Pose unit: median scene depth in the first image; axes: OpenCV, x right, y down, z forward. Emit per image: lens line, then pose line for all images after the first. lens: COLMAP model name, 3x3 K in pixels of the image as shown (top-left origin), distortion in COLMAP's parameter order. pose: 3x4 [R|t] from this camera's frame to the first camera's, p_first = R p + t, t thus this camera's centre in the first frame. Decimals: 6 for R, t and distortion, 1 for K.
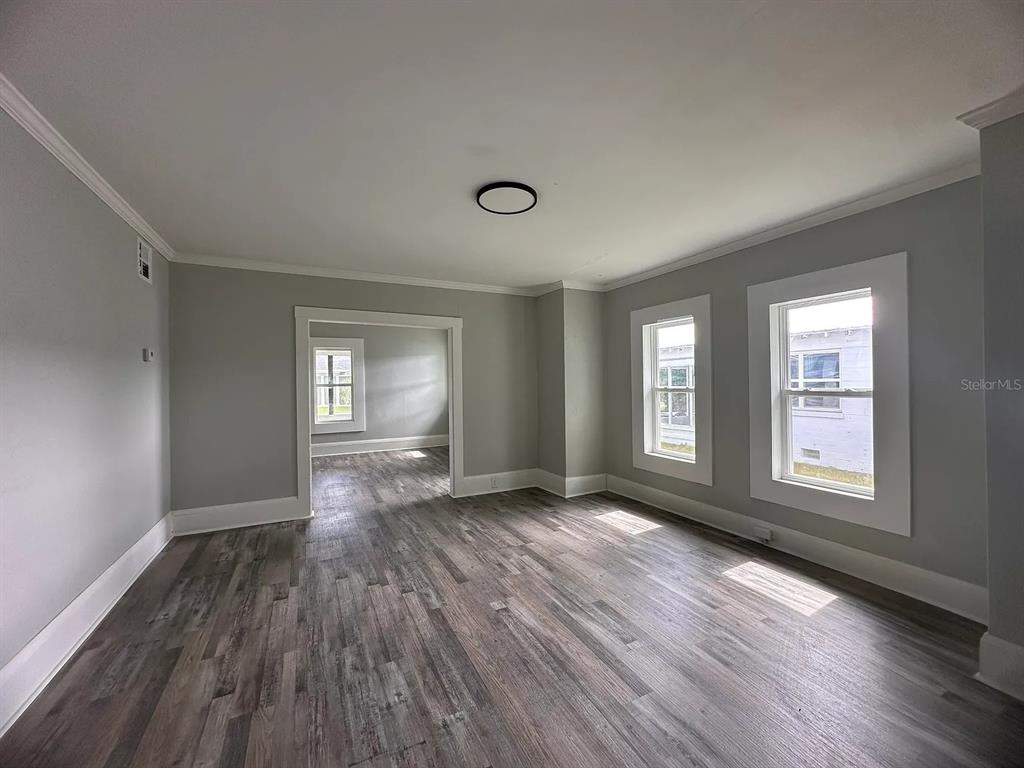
lens RADIAL K [[410.0, 0, 510.4], [0, 410.0, 381.4], [0, 0, 1]] dist [-0.002155, 0.000147]
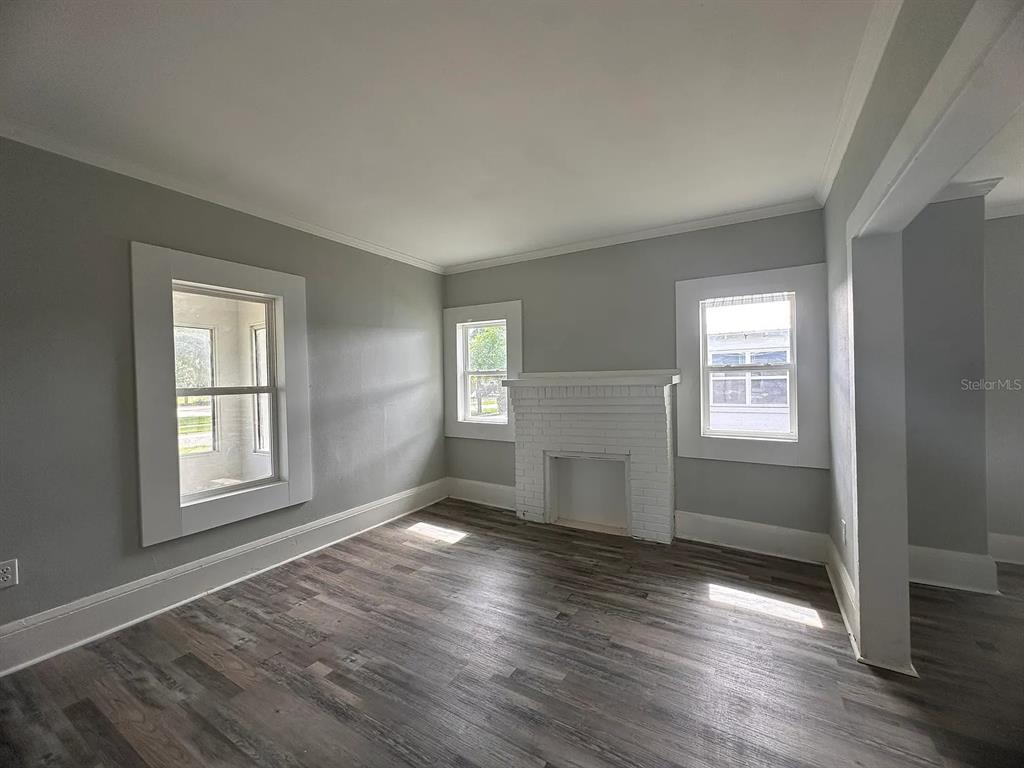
lens RADIAL K [[410.0, 0, 510.9], [0, 410.0, 386.2], [0, 0, 1]] dist [-0.002155, 0.000147]
pose [[0.846231, -0.014782, 0.532610, -0.989594], [0.012172, 0.999891, 0.008412, 0.009747], [-0.532676, -0.000636, 0.846319, 1.325860]]
